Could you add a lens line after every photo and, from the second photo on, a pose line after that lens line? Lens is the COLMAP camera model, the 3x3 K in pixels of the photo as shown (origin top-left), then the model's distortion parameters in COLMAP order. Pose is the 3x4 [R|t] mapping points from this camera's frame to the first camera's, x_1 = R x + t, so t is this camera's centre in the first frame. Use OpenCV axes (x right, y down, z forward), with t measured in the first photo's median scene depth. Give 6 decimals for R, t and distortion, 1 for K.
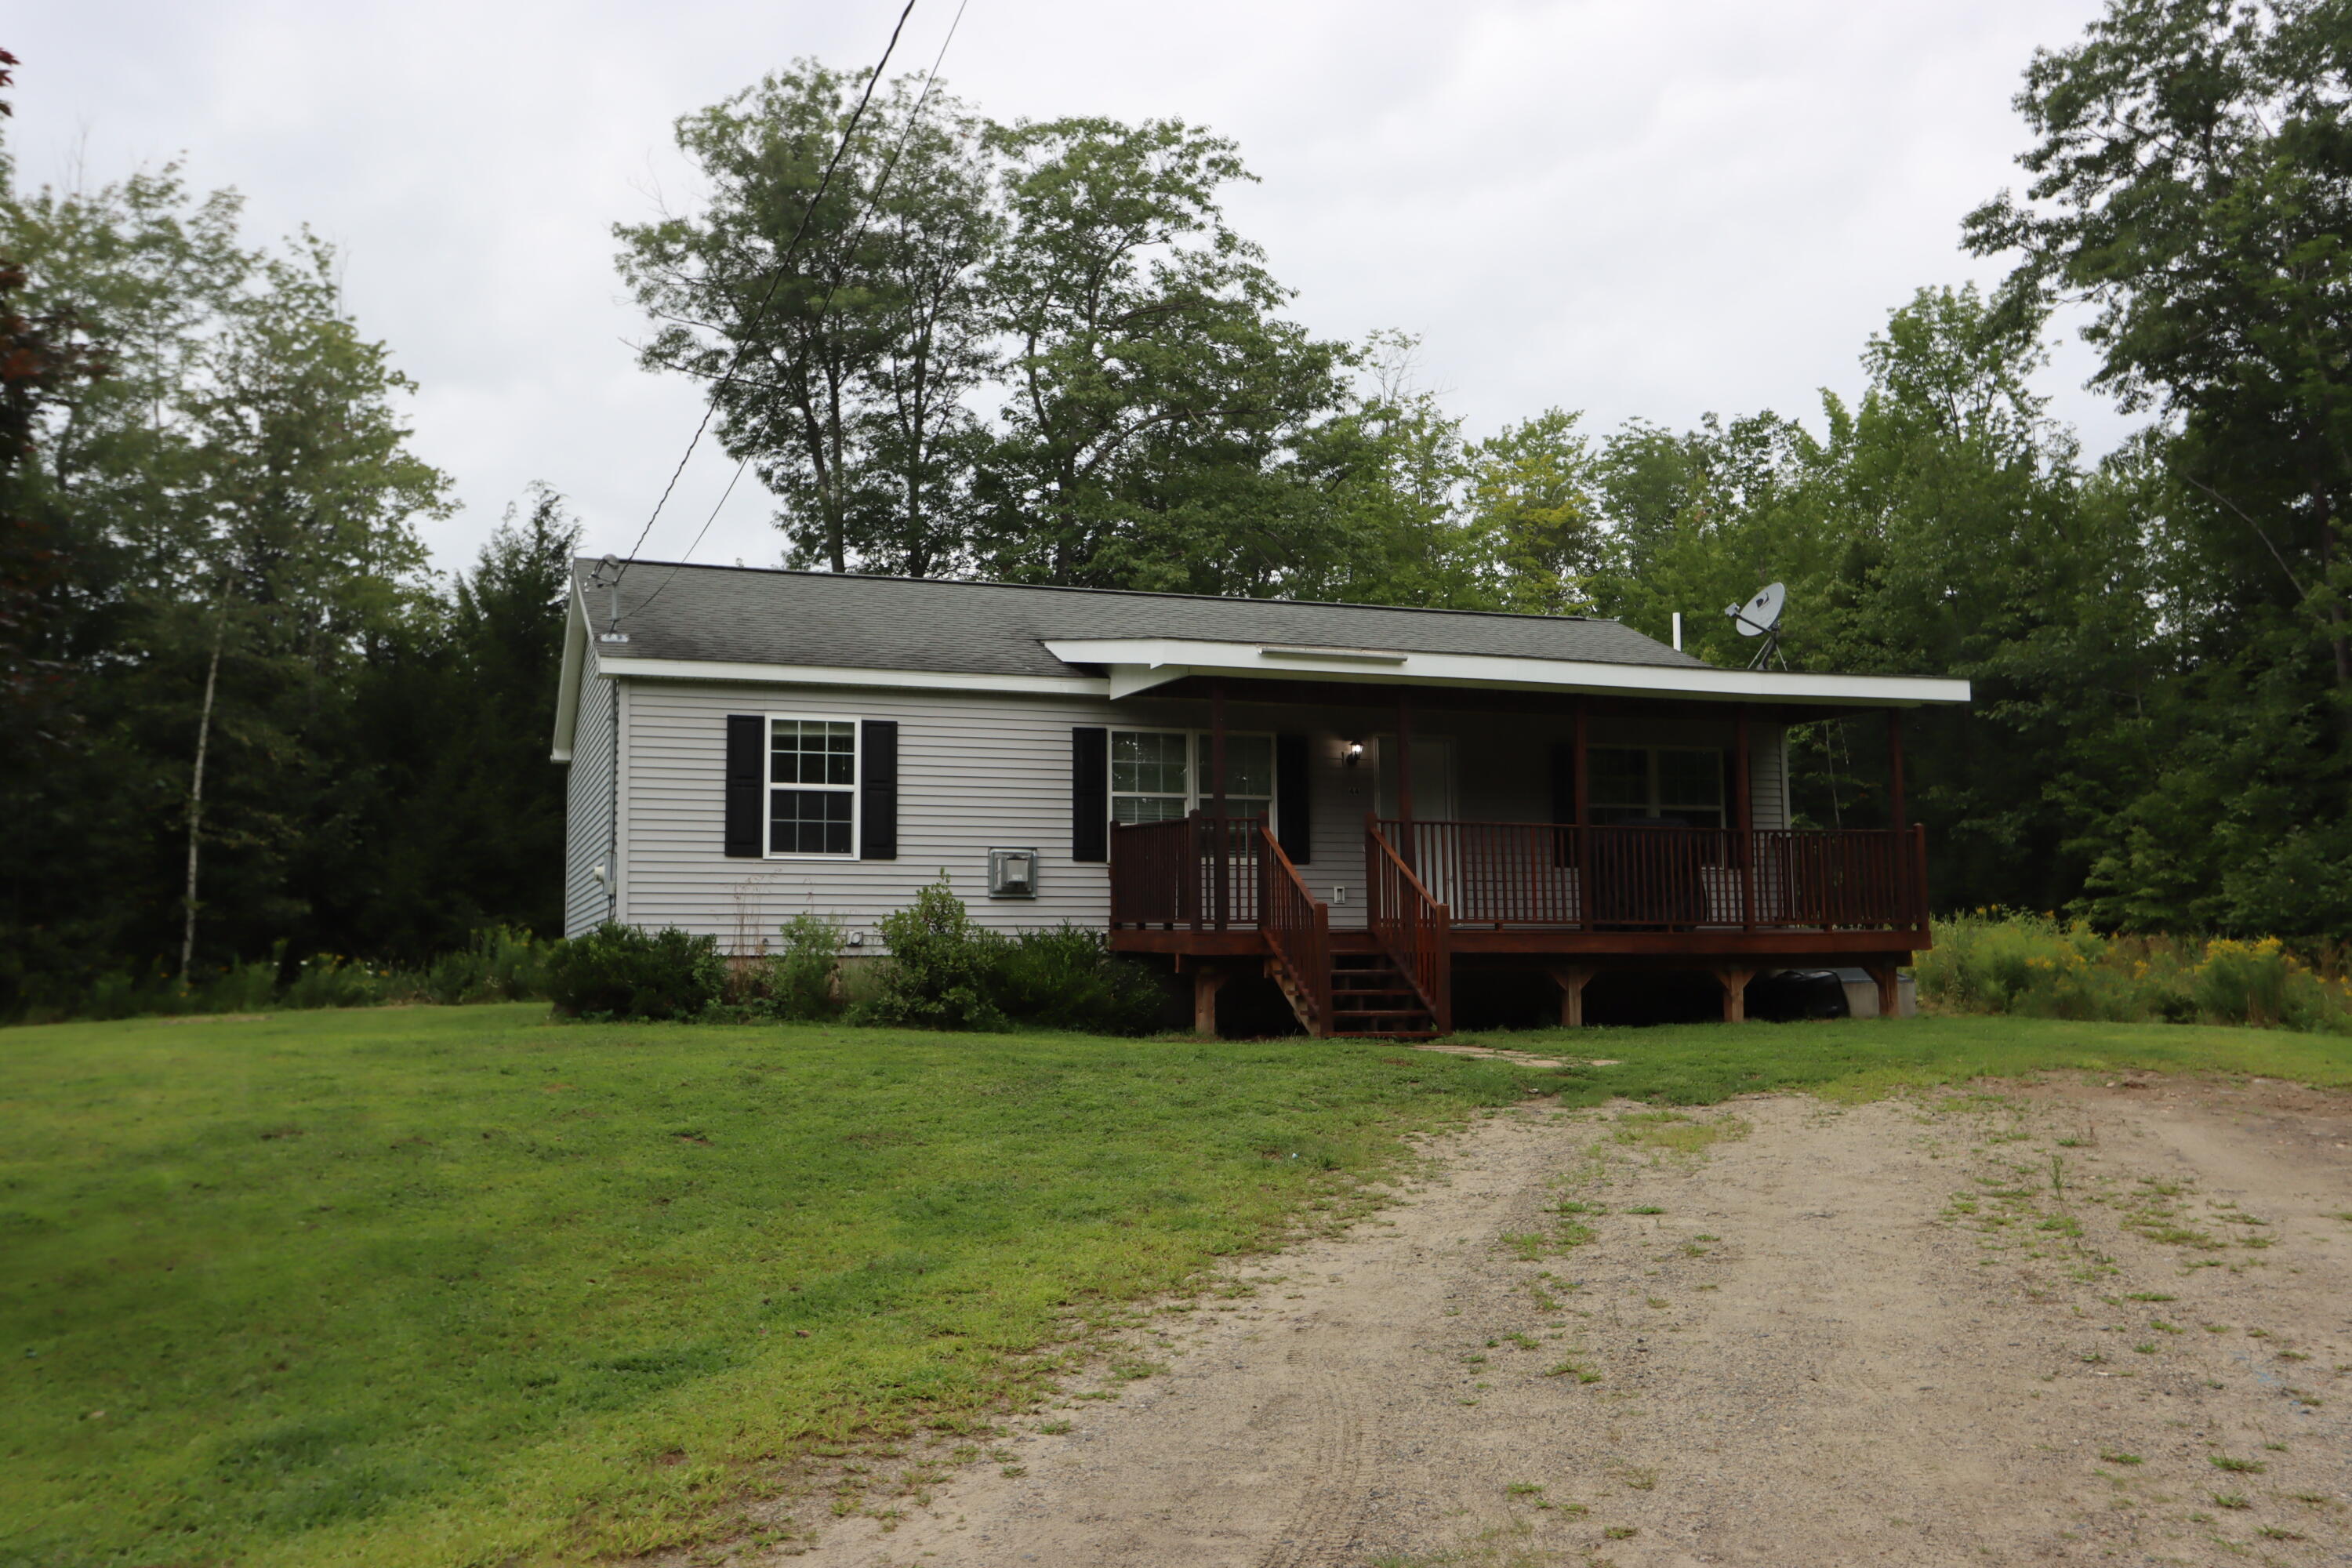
lens RADIAL K [[2005.9, 0, 1179.5], [0, 2005.9, 777.2], [0, 0, 1]] dist [0.003868, 0.009657]
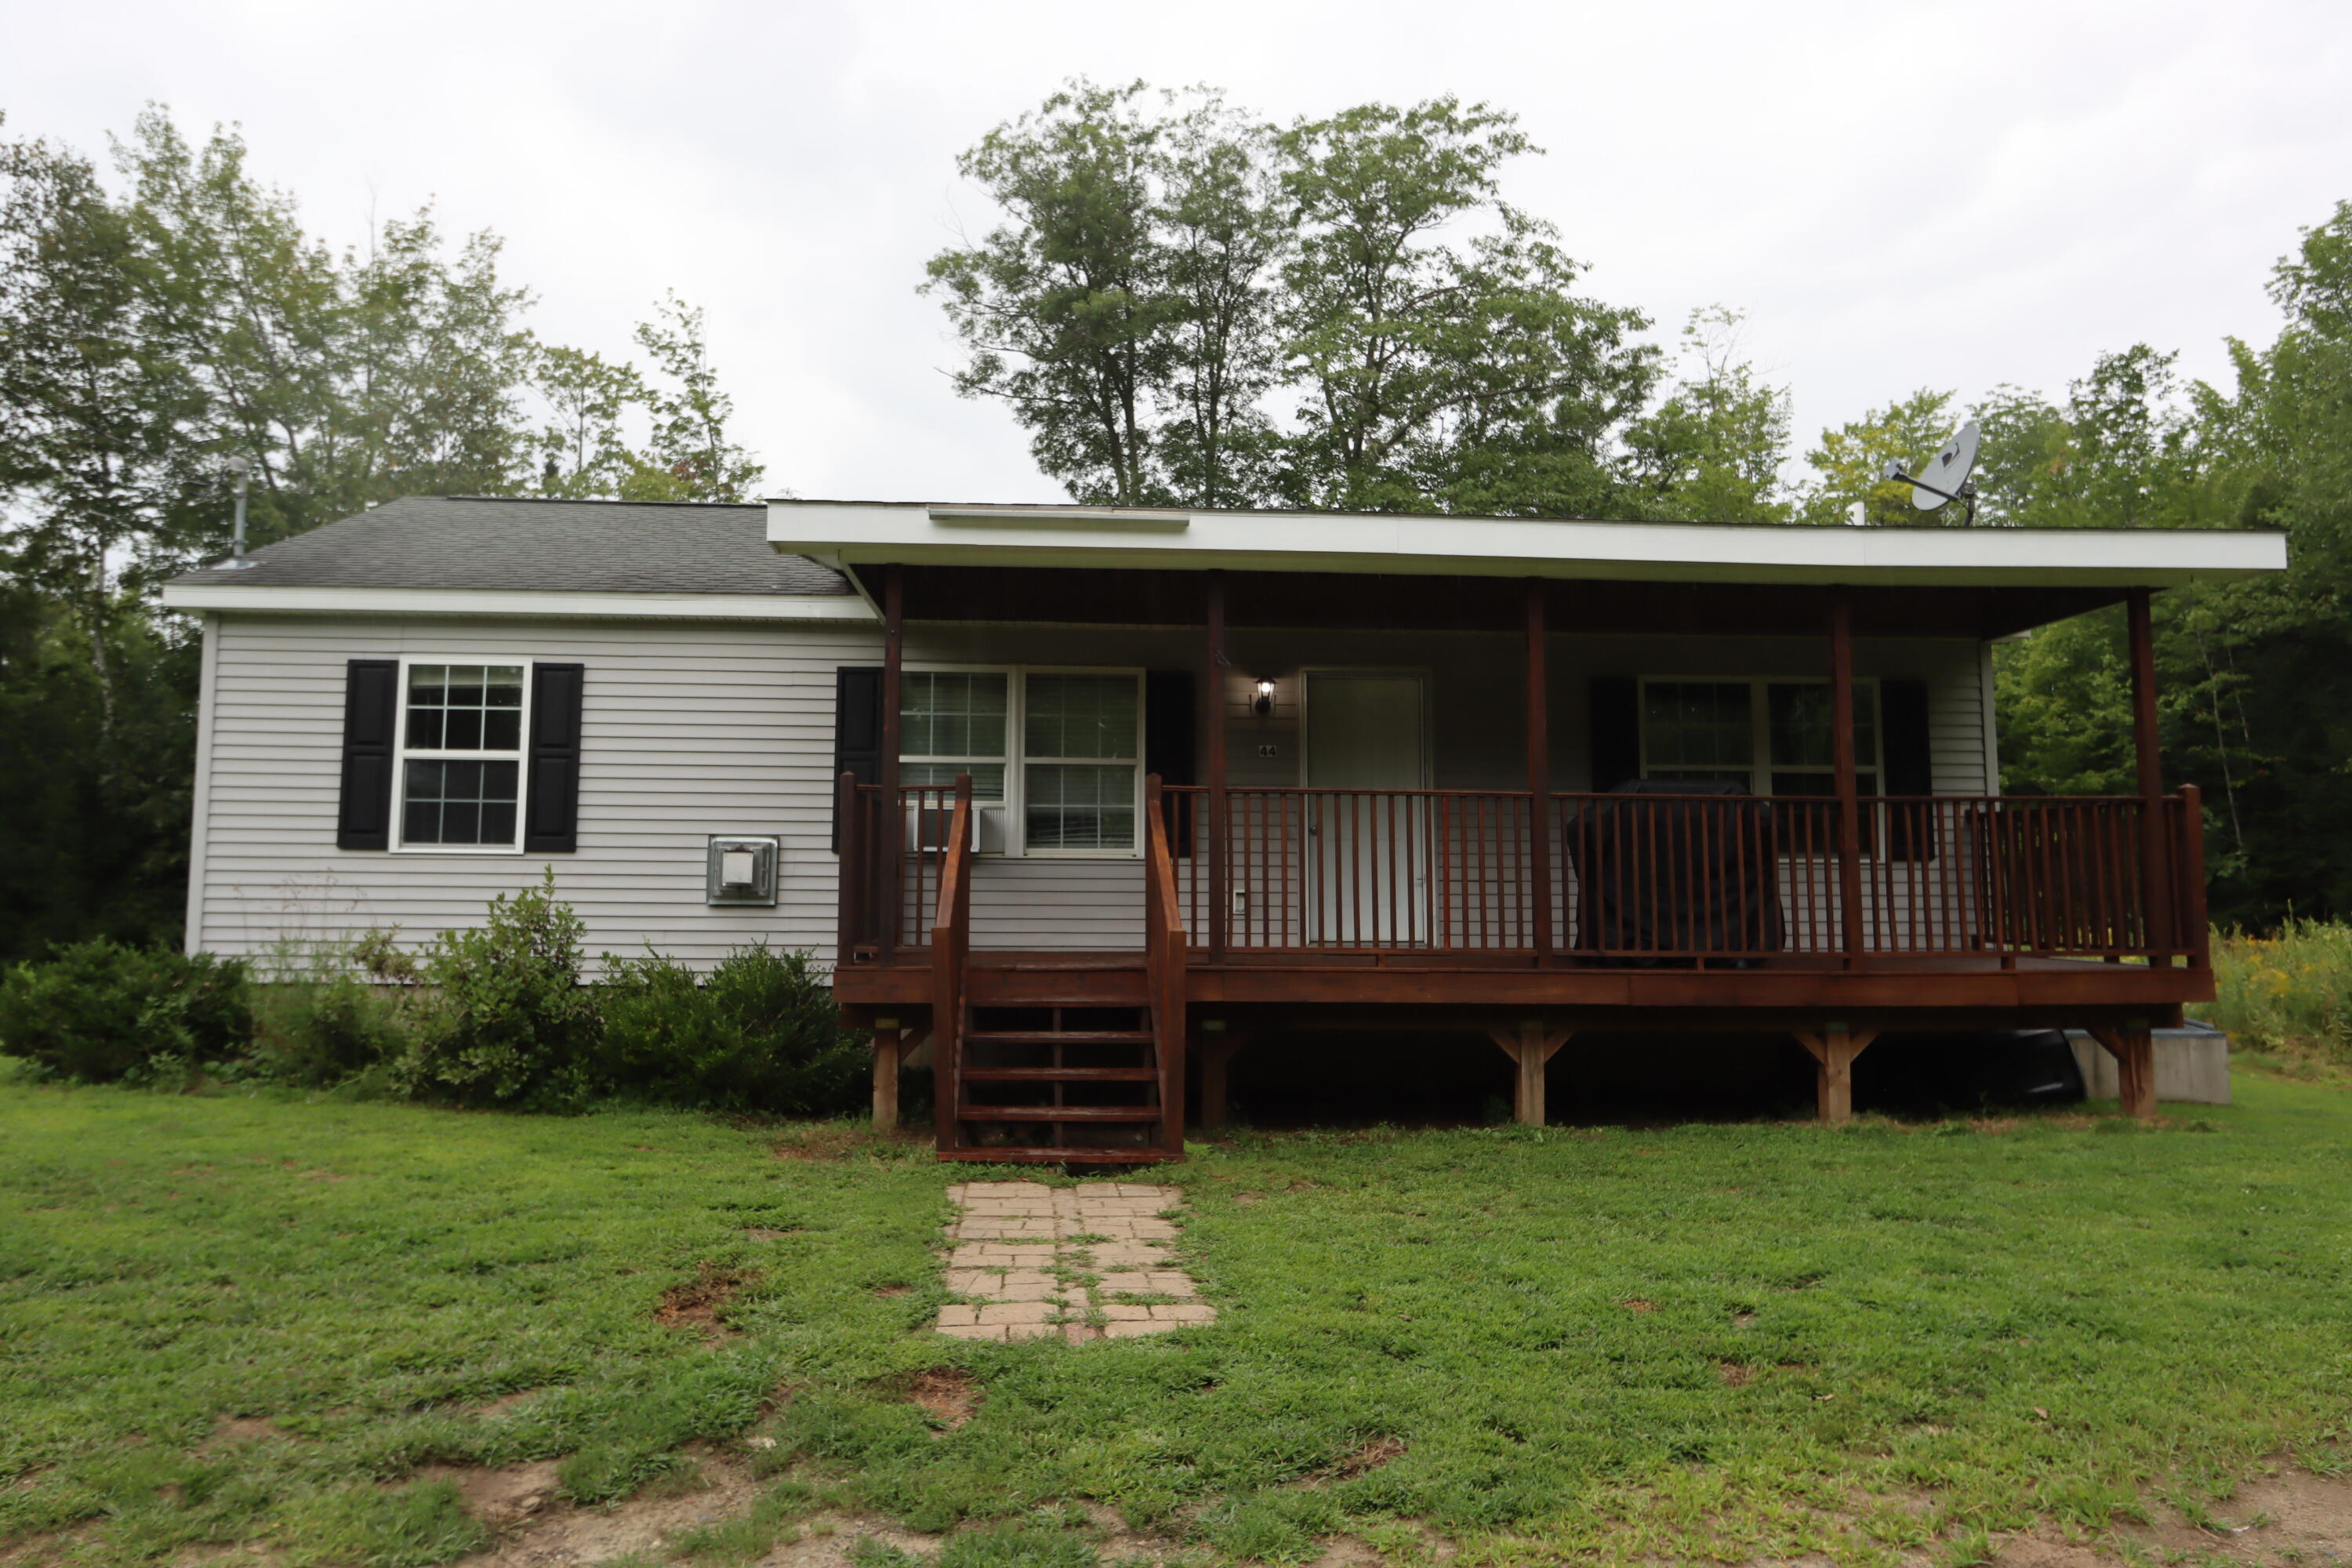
lens RADIAL K [[1650.5, 0, 1166.3], [0, 1650.5, 780.3], [0, 0, 1]] dist [-0.002217, 0.007777]
pose [[0.959172, -0.015453, -0.282403, 0.110583], [0.015331, 0.999879, -0.002643, 0.009314], [0.282409, -0.001794, 0.959292, 0.230395]]
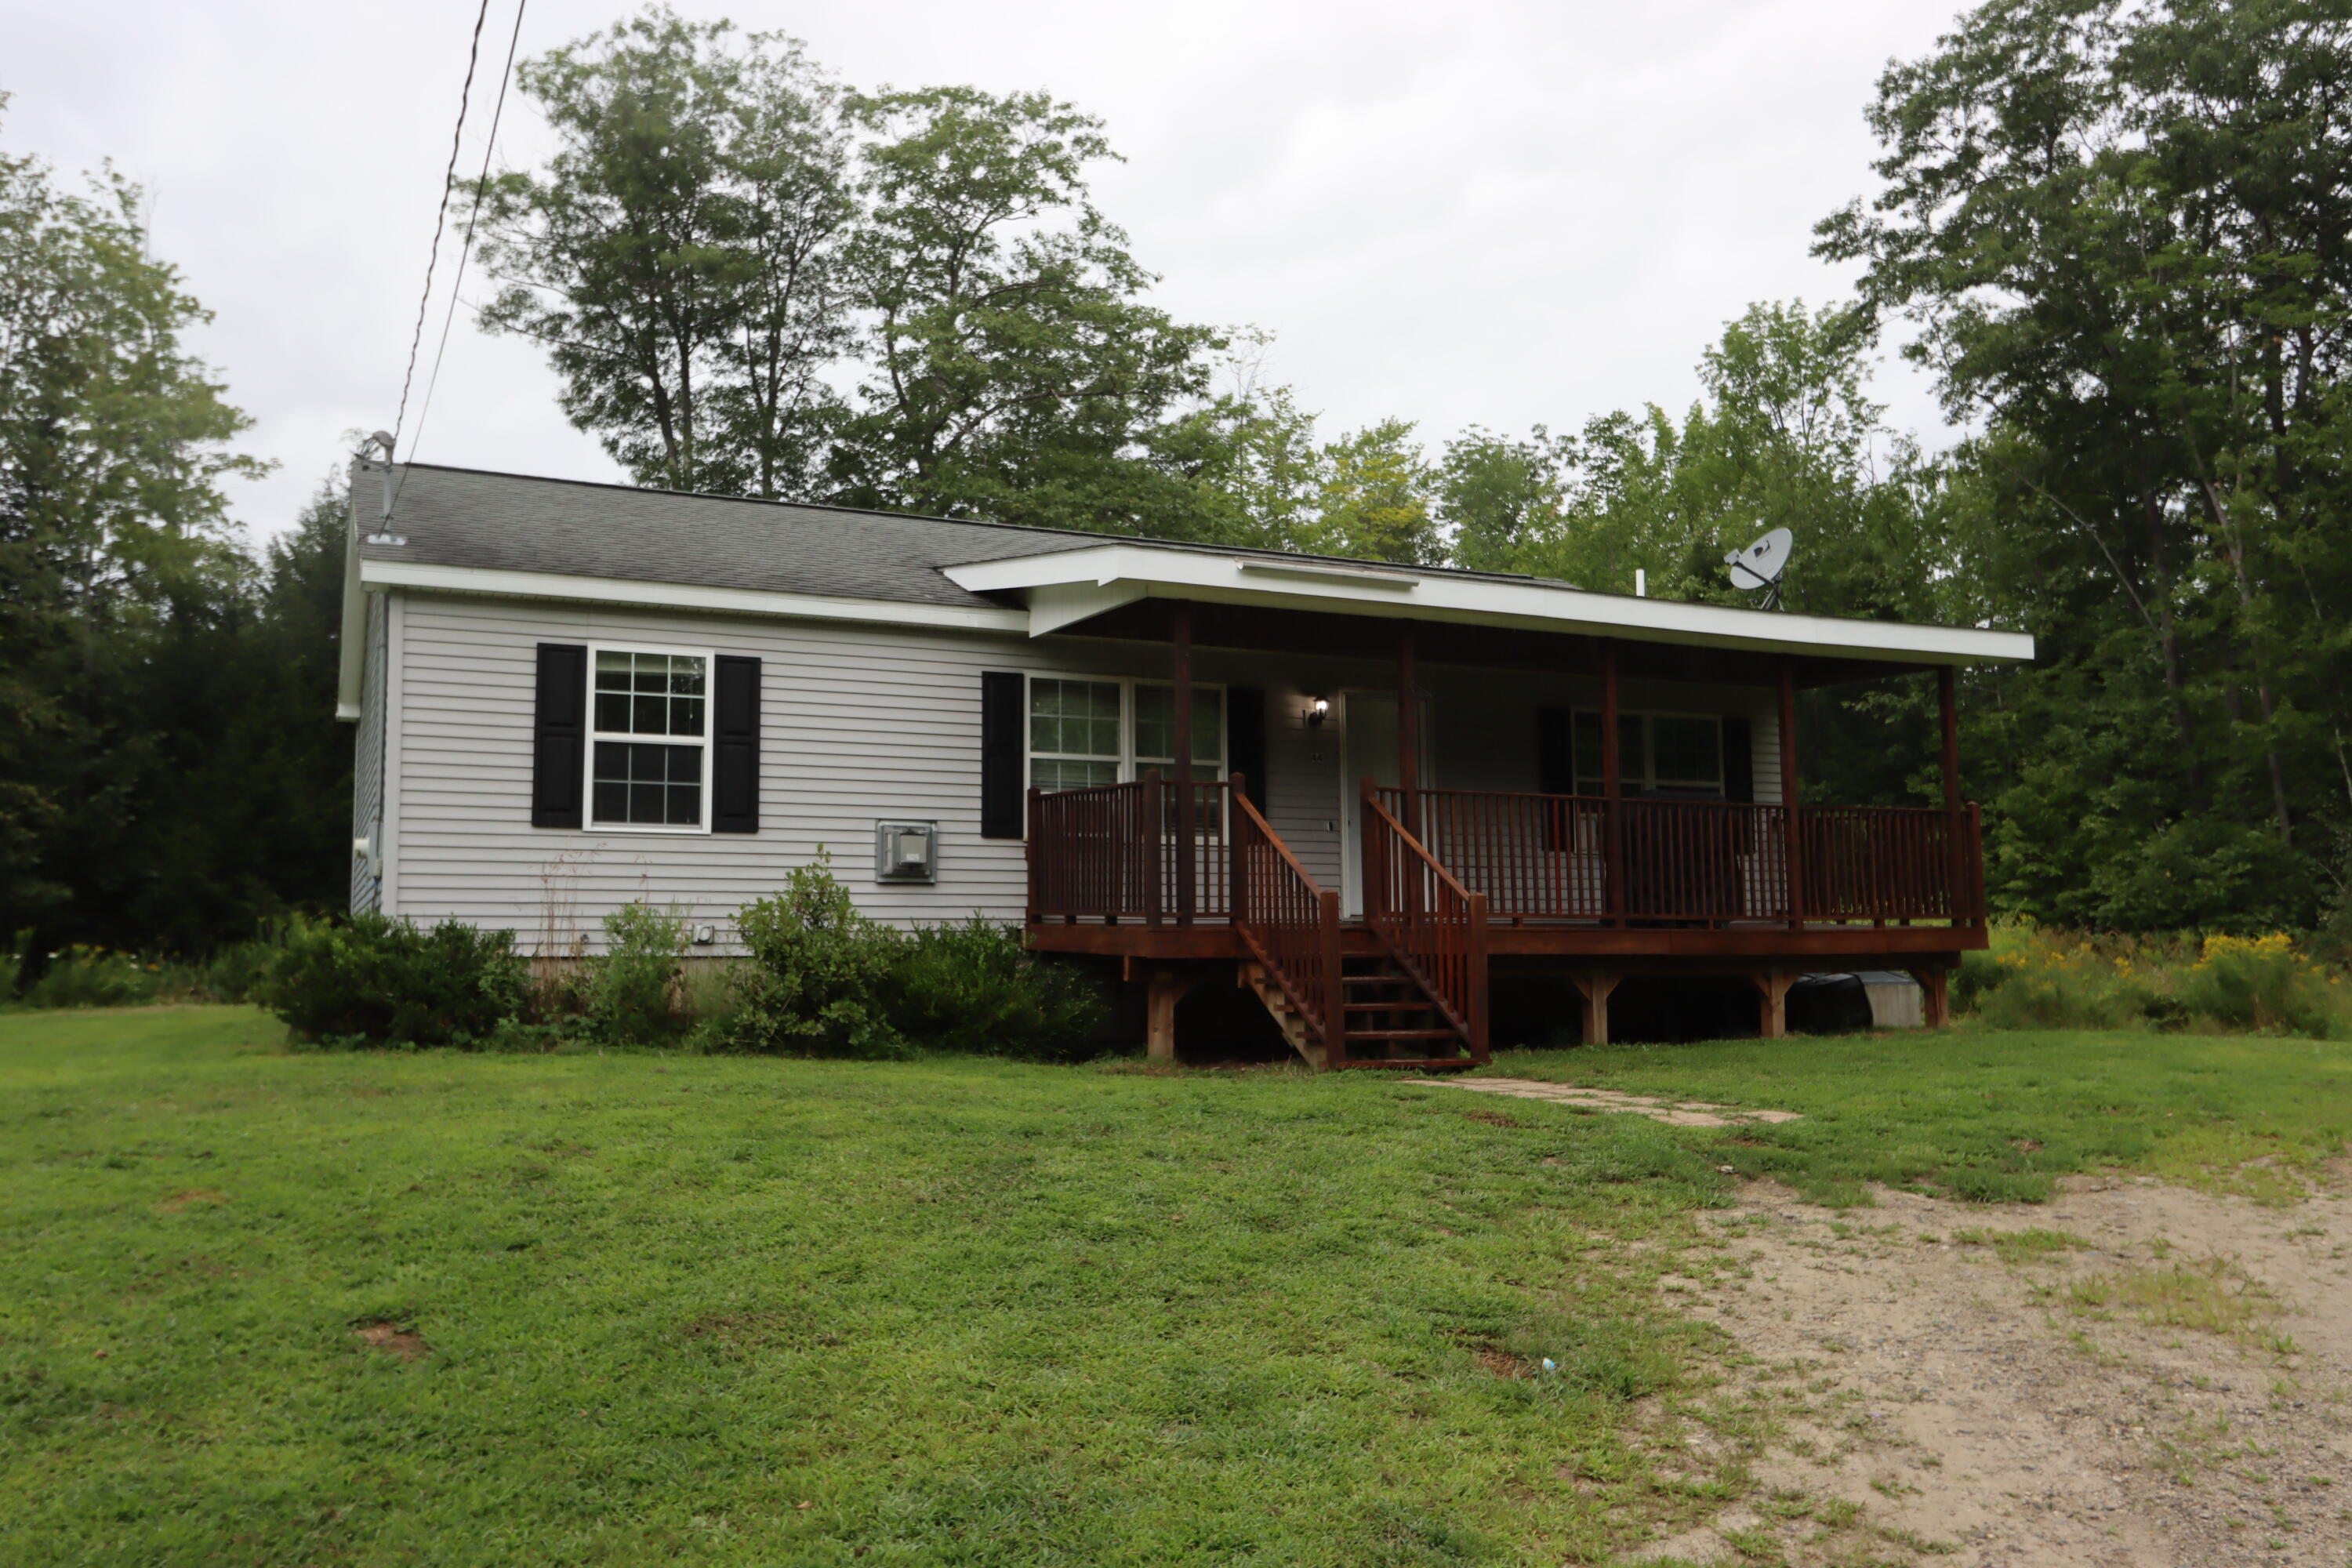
lens RADIAL K [[1828.2, 0, 1176.0], [0, 1828.2, 784.0], [0, 0, 1]] dist [-0.011103, 0.028508]
pose [[0.995534, 0.010259, 0.093846, -0.021743], [-0.010597, 0.999939, 0.003098, 0.008443], [-0.093808, -0.004079, 0.995582, 0.130166]]
